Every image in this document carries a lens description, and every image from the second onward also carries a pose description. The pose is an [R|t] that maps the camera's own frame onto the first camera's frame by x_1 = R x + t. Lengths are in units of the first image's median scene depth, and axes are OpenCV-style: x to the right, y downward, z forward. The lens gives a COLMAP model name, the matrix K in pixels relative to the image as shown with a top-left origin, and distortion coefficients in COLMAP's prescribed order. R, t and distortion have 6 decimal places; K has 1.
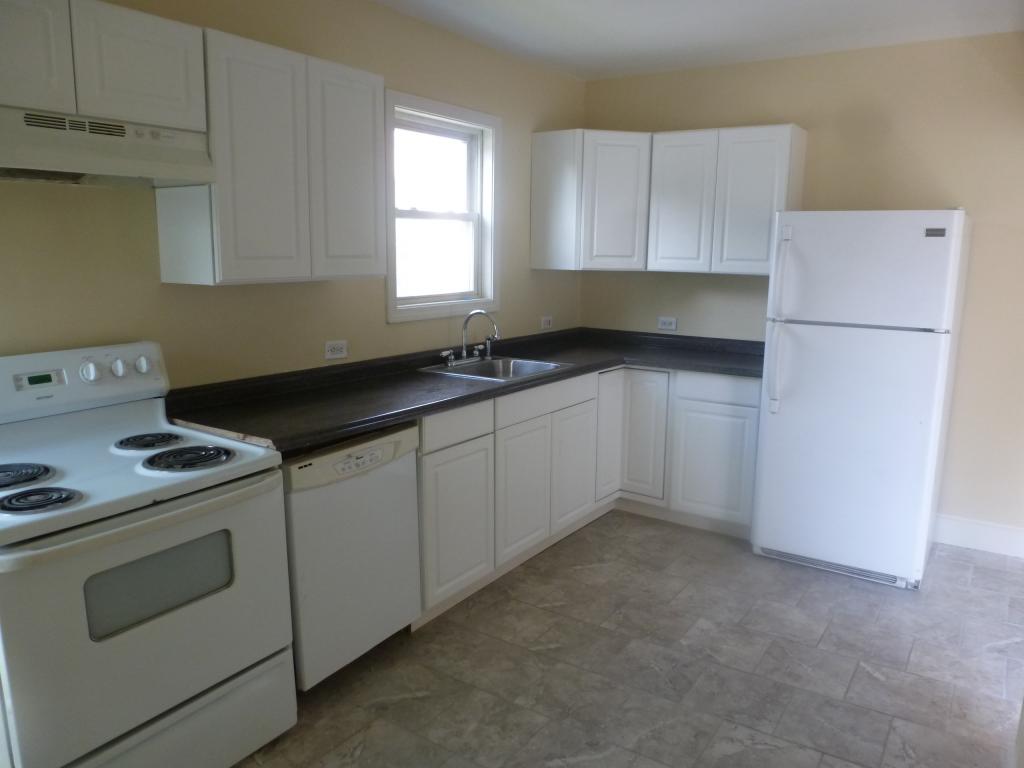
lens RADIAL K [[745.6, 0, 512.0], [0, 745.6, 384.0], [0, 0, 1]] dist [-0.060619, 0.008758]
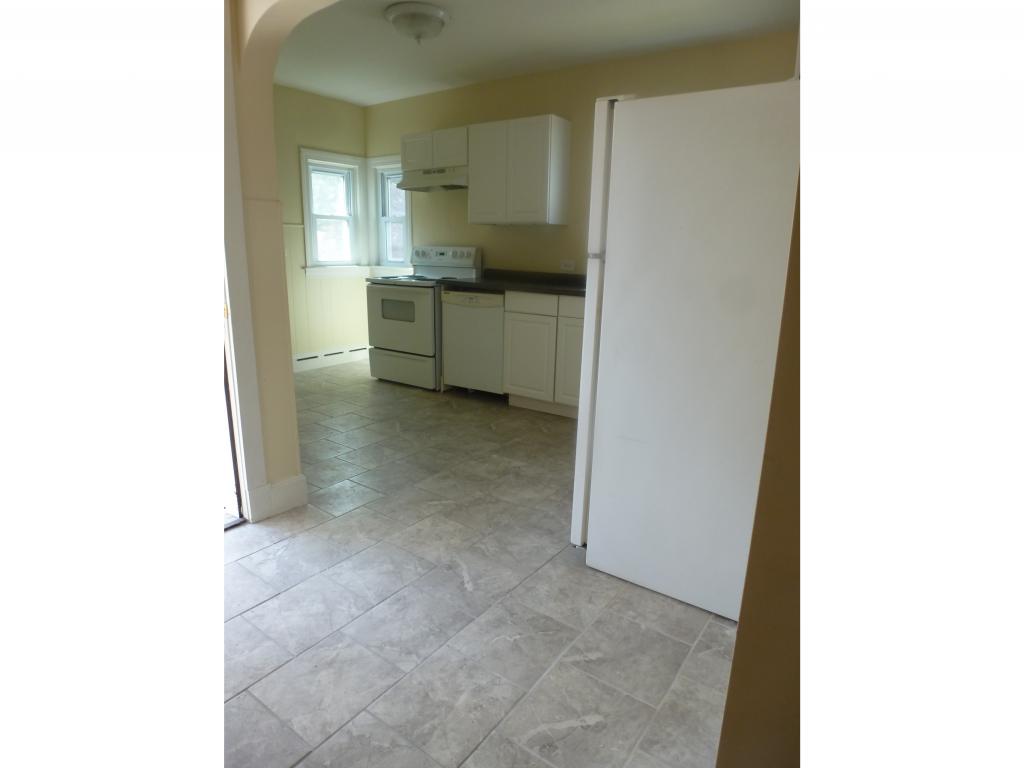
lens RADIAL K [[551.9, 0, 512.0], [0, 551.9, 384.0], [0, 0, 1]] dist [-0.074577, 0.000417]
pose [[-0.022410, 0.235933, -0.971511, 1.326912], [-0.200499, 0.950952, 0.235565, -0.067941], [0.979438, 0.200066, 0.025994, 0.992769]]
